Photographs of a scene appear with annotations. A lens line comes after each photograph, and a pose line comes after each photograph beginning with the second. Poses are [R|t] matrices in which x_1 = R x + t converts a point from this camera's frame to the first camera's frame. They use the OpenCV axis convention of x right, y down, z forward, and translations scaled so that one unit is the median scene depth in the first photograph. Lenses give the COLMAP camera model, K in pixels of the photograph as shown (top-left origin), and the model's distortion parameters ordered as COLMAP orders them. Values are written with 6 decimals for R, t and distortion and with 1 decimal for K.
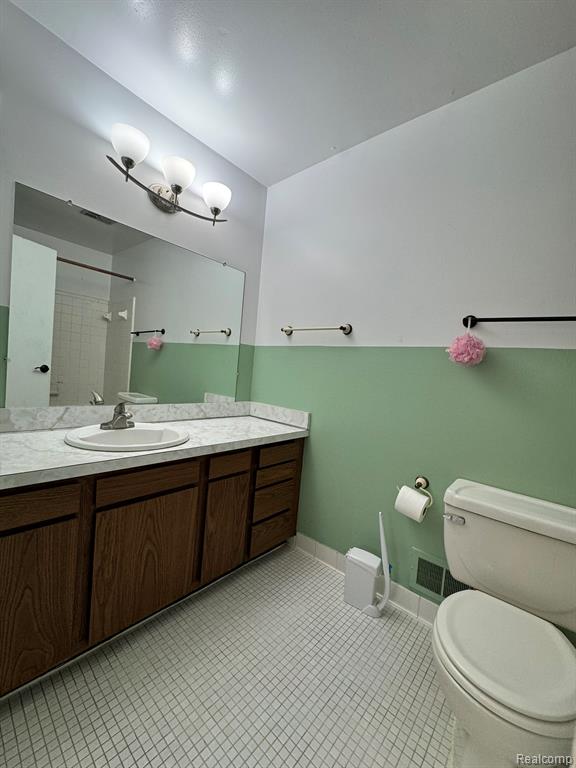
lens RADIAL K [[306.1, 0, 288.0], [0, 306.1, 384.0], [0, 0, 1]] dist [-0.000726, 0.000040]
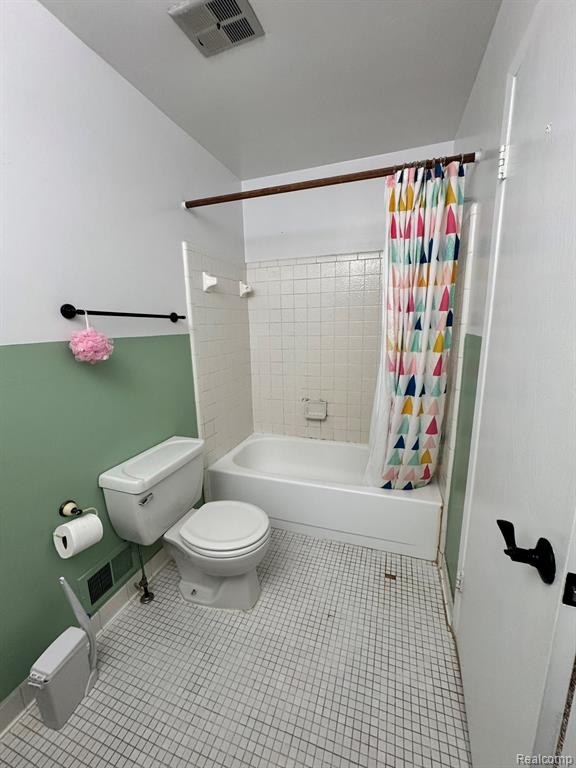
lens RADIAL K [[306.1, 0, 288.0], [0, 306.1, 384.0], [0, 0, 1]] dist [-0.000726, 0.000040]
pose [[-0.372789, -0.255887, 0.891936, -0.513686], [0.028167, 0.957661, 0.286516, -0.259550], [-0.927489, 0.131933, -0.349798, 0.811772]]
